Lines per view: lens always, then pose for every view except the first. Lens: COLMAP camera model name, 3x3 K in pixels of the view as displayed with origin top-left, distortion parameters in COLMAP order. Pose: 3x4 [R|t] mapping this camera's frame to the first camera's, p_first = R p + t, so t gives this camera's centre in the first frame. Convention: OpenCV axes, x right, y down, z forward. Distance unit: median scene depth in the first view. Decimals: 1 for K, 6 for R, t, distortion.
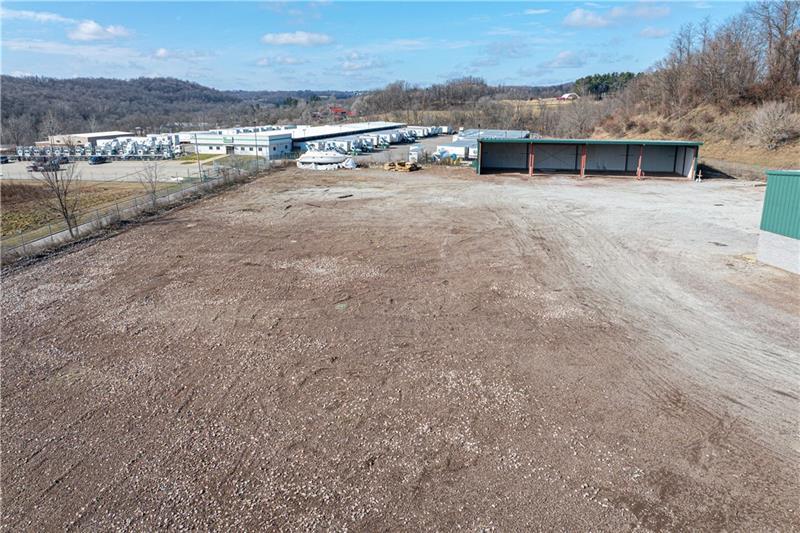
lens RADIAL K [[564.3, 0, 403.3], [0, 564.3, 234.1], [0, 0, 1]] dist [-0.038085, -0.001520]
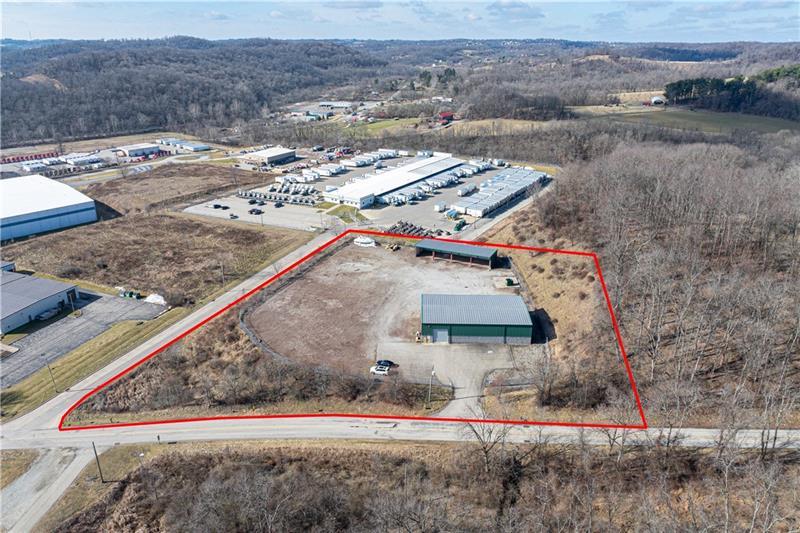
lens RADIAL K [[559.0, 0, 401.9], [0, 559.0, 239.0], [0, 0, 1]] dist [-0.034373, -0.005453]
pose [[0.966299, 0.082331, -0.243900, 0.568942], [-0.056579, 0.992233, 0.110780, -0.383501], [0.251126, -0.093247, 0.963453, -1.238642]]
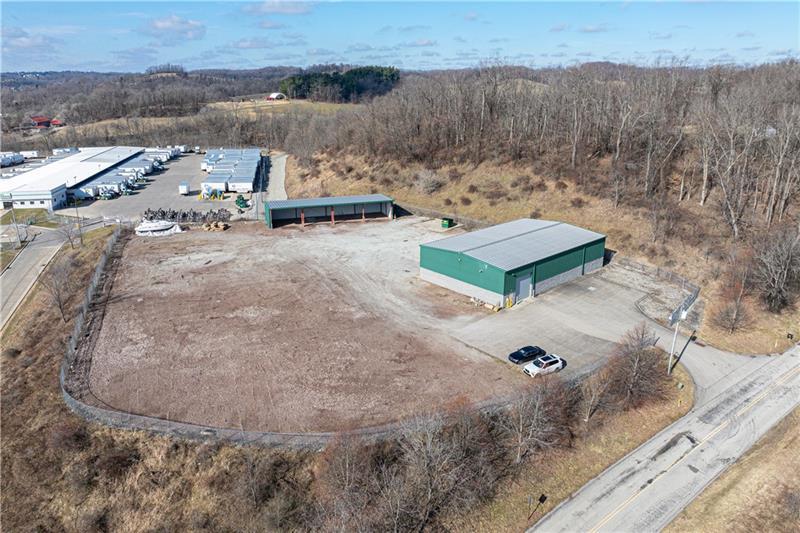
lens RADIAL K [[559.0, 0, 401.9], [0, 559.0, 239.0], [0, 0, 1]] dist [-0.034373, -0.005453]
pose [[0.873012, -0.130990, 0.469778, -0.232994], [0.109220, 0.991301, 0.073440, -0.123221], [-0.475312, -0.012805, 0.879724, -0.456405]]
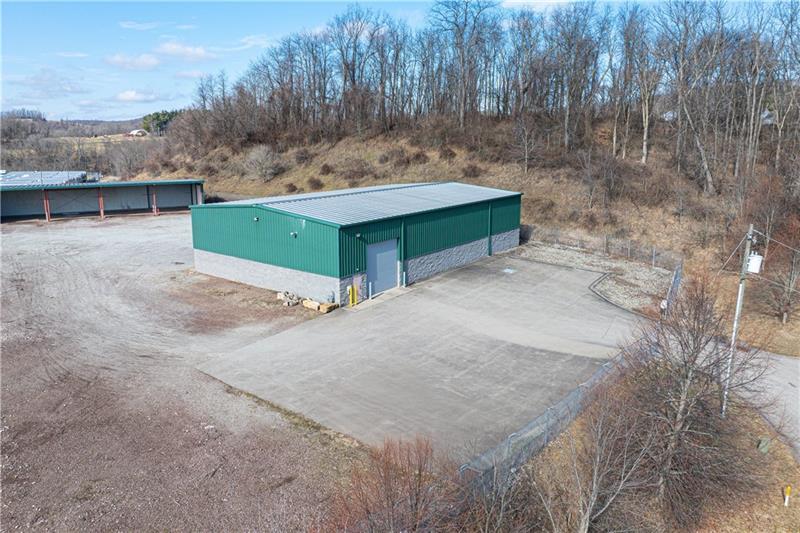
lens RADIAL K [[559.0, 0, 401.9], [0, 559.0, 239.0], [0, 0, 1]] dist [-0.034373, -0.005453]
pose [[0.763718, -0.113956, 0.635412, 0.061574], [0.144523, 0.989494, 0.003753, 0.013676], [-0.629165, 0.088966, 0.772164, -0.137162]]
